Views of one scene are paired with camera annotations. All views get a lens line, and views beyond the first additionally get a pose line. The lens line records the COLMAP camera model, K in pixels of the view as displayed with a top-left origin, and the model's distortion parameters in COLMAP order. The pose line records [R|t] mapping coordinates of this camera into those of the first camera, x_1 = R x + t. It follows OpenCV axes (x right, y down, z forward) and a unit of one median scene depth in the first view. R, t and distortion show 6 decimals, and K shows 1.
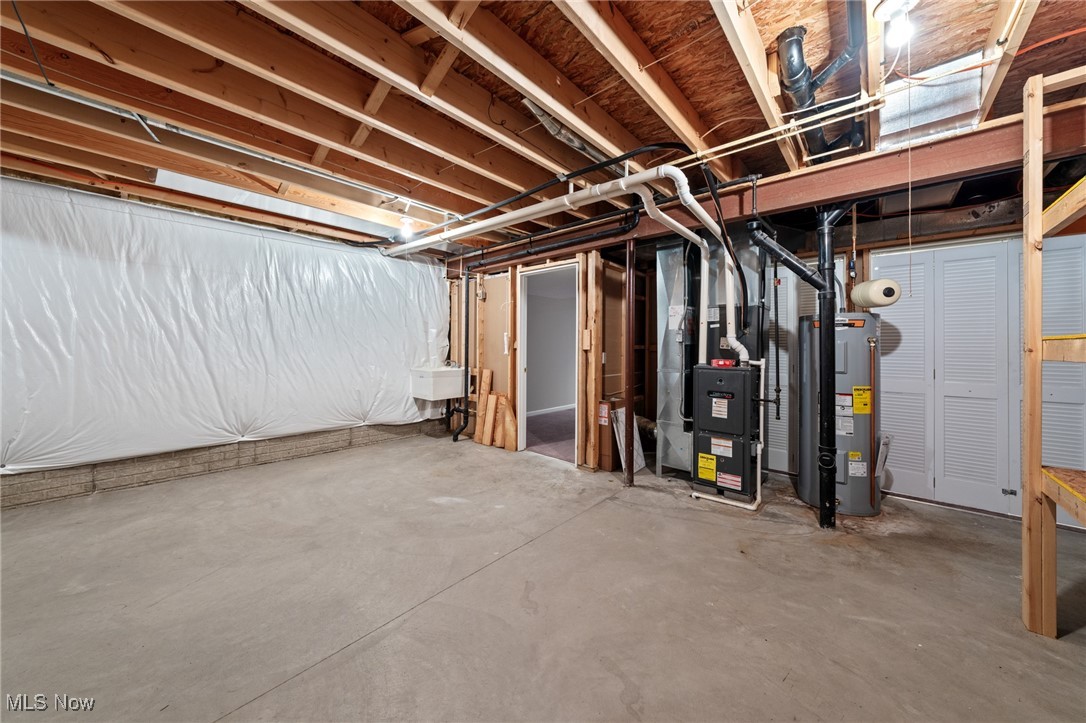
lens RADIAL K [[366.7, 0, 556.8], [0, 366.7, 345.5], [0, 0, 1]] dist [-0.006521, 0.000113]
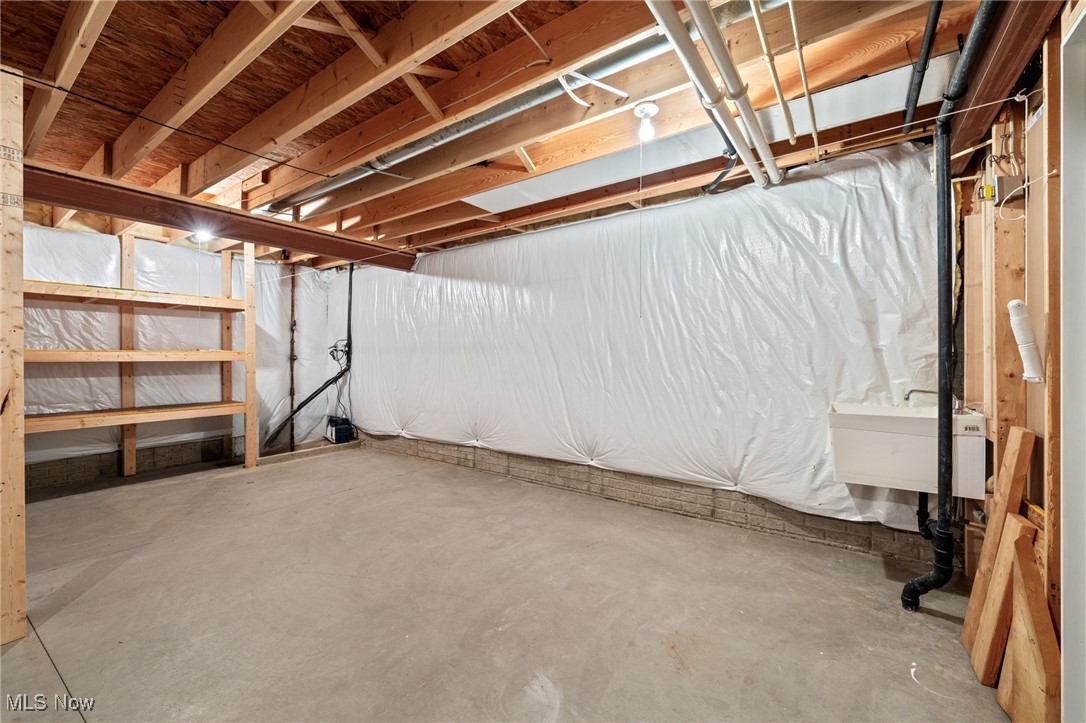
lens RADIAL K [[441.3, 0, 542.5], [0, 441.3, 362.1], [0, 0, 1]] dist [-0.001497, -0.000241]
pose [[0.083847, 0.000697, -0.996478, 0.192628], [0.005784, 0.999983, 0.001186, 0.010747], [0.996462, -0.005863, 0.083841, 0.801686]]
